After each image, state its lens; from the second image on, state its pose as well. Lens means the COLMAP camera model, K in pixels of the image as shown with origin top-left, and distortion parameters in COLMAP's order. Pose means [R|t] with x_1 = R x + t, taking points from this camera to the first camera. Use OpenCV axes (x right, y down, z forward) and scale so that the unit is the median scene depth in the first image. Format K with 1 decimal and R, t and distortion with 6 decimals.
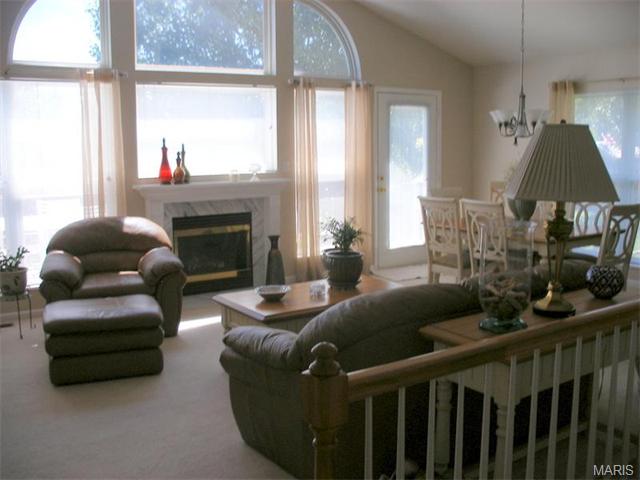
lens RADIAL K [[683.3, 0, 320.0], [0, 683.3, 240.0], [0, 0, 1]] dist [-0.209558, 0.281695]
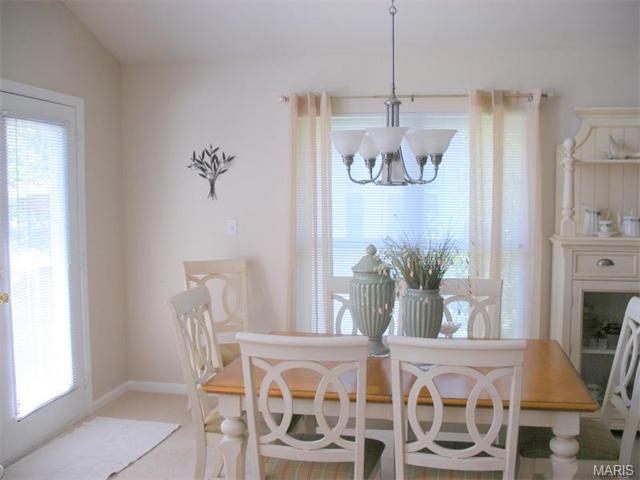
lens RADIAL K [[683.3, 0, 320.0], [0, 683.3, 240.0], [0, 0, 1]] dist [-0.209558, 0.281695]
pose [[0.693656, -0.046351, 0.718814, -0.102302], [0.096970, 0.994852, -0.029425, -0.101750], [-0.713749, 0.090114, 0.694580, 0.683109]]
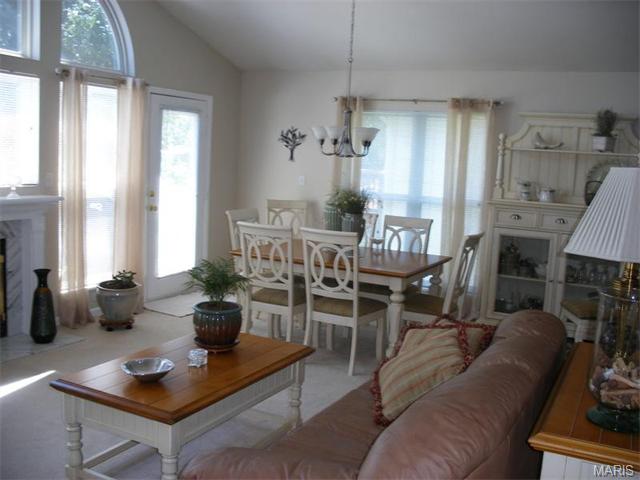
lens RADIAL K [[683.3, 0, 320.0], [0, 683.3, 240.0], [0, 0, 1]] dist [-0.209558, 0.281695]
pose [[0.871592, -0.009169, 0.490147, -0.180254], [0.011684, 0.999930, -0.002070, -0.038650], [-0.490093, 0.007531, 0.871637, 0.213069]]
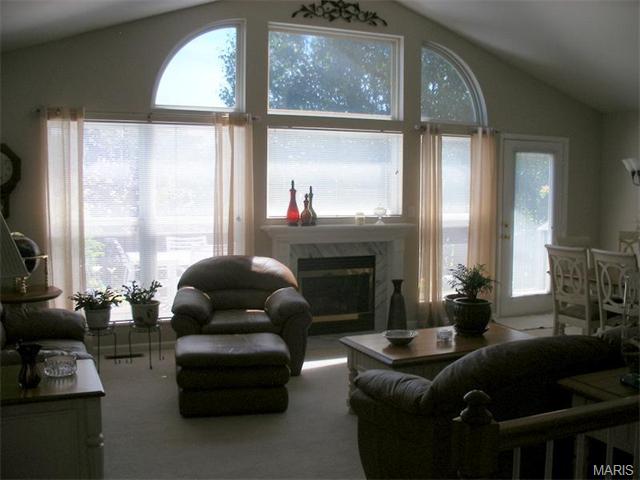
lens RADIAL K [[683.3, 0, 320.0], [0, 683.3, 240.0], [0, 0, 1]] dist [-0.209558, 0.281695]
pose [[0.985801, 0.028425, -0.165494, -0.017465], [-0.038757, 0.997473, -0.059539, -0.000933], [0.163383, 0.065108, 0.984412, -0.008702]]
